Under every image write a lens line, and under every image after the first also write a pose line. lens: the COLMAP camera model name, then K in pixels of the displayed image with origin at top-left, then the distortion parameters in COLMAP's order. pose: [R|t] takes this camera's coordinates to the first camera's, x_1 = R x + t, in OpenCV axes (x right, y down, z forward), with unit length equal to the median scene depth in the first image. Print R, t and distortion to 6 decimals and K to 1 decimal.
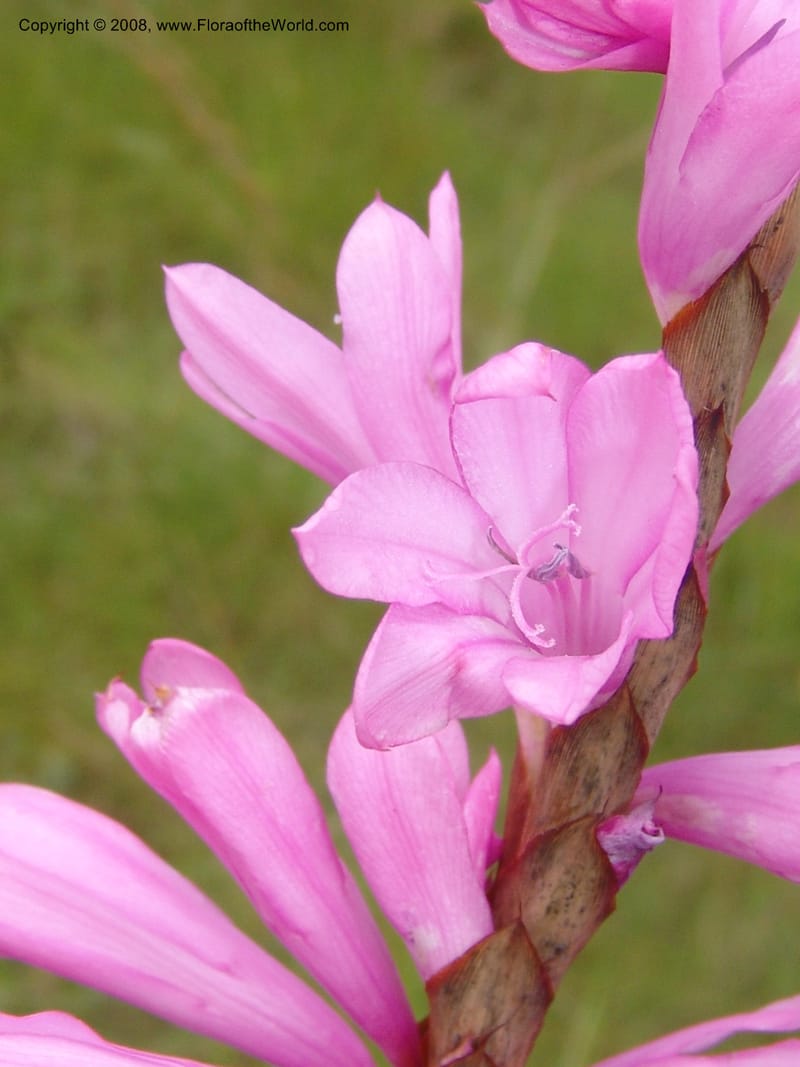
lens RADIAL K [[2732.5, 0, 400.0], [0, 2732.5, 533.5], [0, 0, 1]] dist [-0.114955, -0.430215]
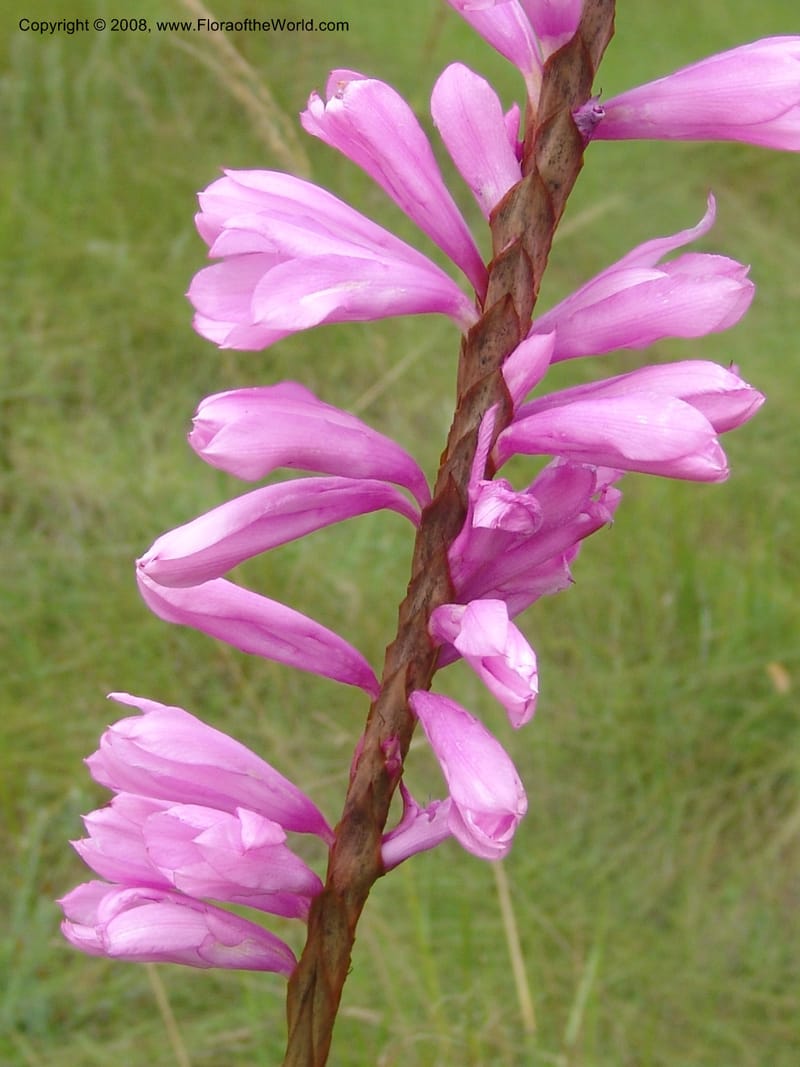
lens RADIAL K [[2738.5, 0, 400.0], [0, 2738.5, 533.5], [0, 0, 1]] dist [-0.034188, -0.221405]
pose [[0.997051, -0.073384, 0.022462, -0.119322], [0.074703, 0.995088, -0.064957, 0.533529], [-0.017585, 0.066444, 0.997635, -0.968152]]
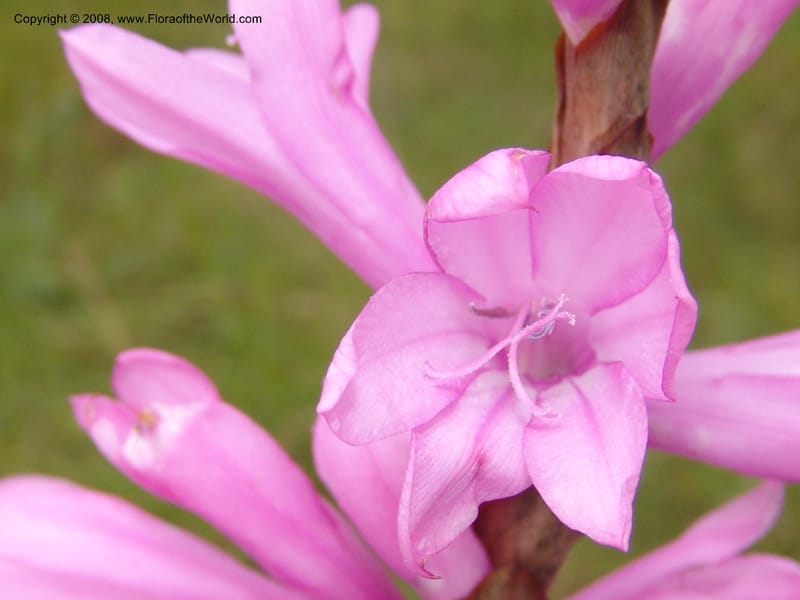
lens RADIAL K [[2048.7, 0, 400.0], [0, 2048.7, 300.0], [0, 0, 1]] dist [-0.114955, -0.430215]
pose [[0.972101, -0.214520, 0.094873, -0.059541], [0.184320, 0.948762, 0.256665, -0.185643], [-0.145071, -0.232018, 0.961833, 0.229158]]
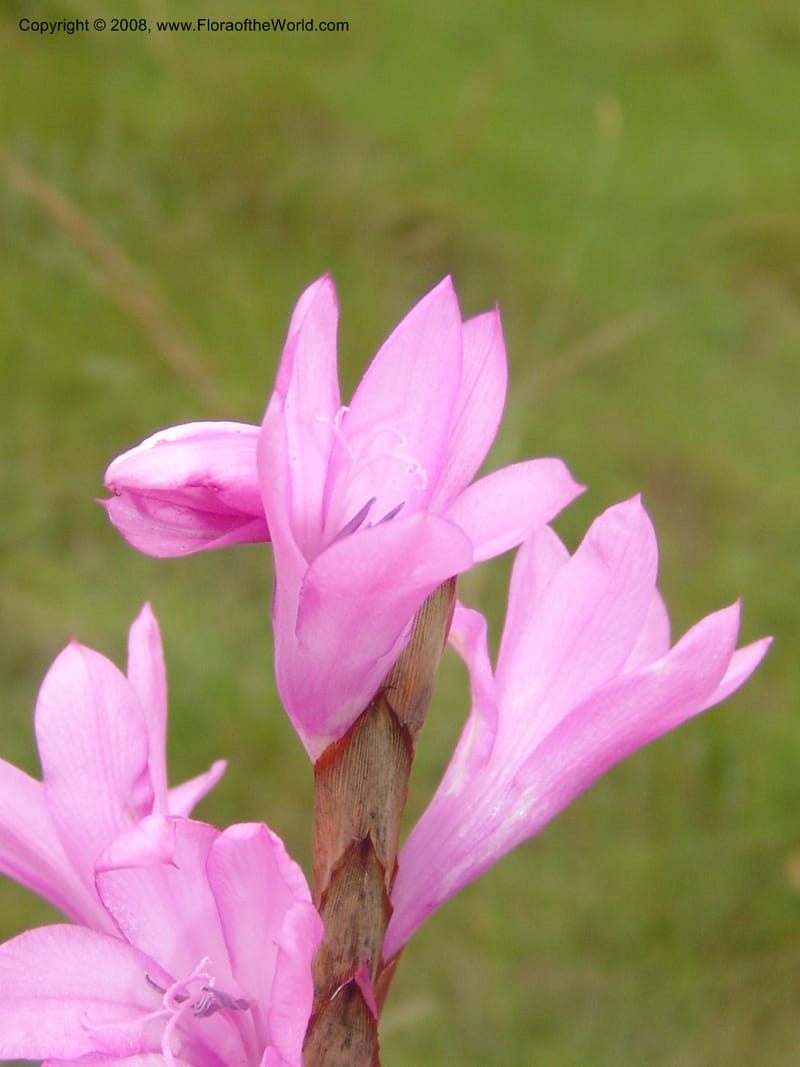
lens RADIAL K [[2732.5, 0, 400.0], [0, 2732.5, 533.5], [0, 0, 1]] dist [-0.114955, -0.430215]
pose [[0.997717, -0.067389, 0.004477, 0.125801], [0.067534, 0.994797, -0.076279, -0.077933], [0.000687, 0.076407, 0.997076, -0.085416]]
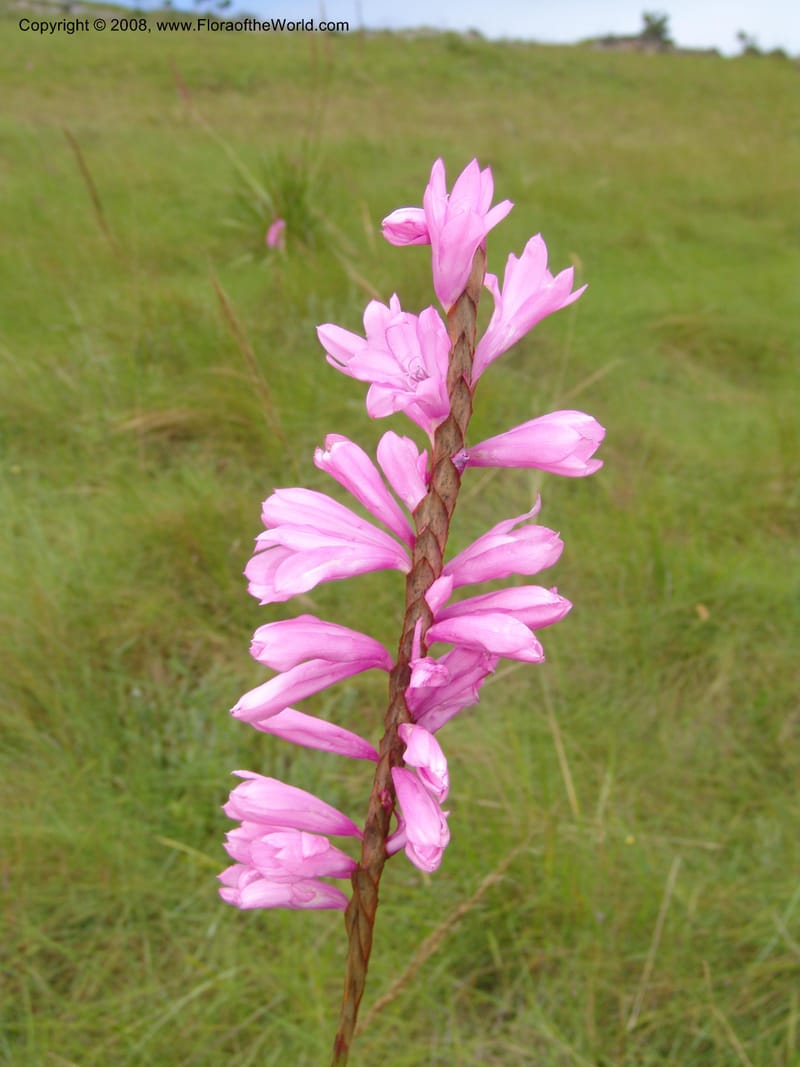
lens RADIAL K [[1380.3, 0, 401.8], [0, 1380.3, 512.0], [0, 0, 1]] dist [-0.062802, 0.009942]
pose [[0.989597, -0.125582, -0.070193, 0.126778], [0.120017, 0.989658, -0.078563, 0.313549], [0.079333, 0.069321, 0.994435, -0.805190]]
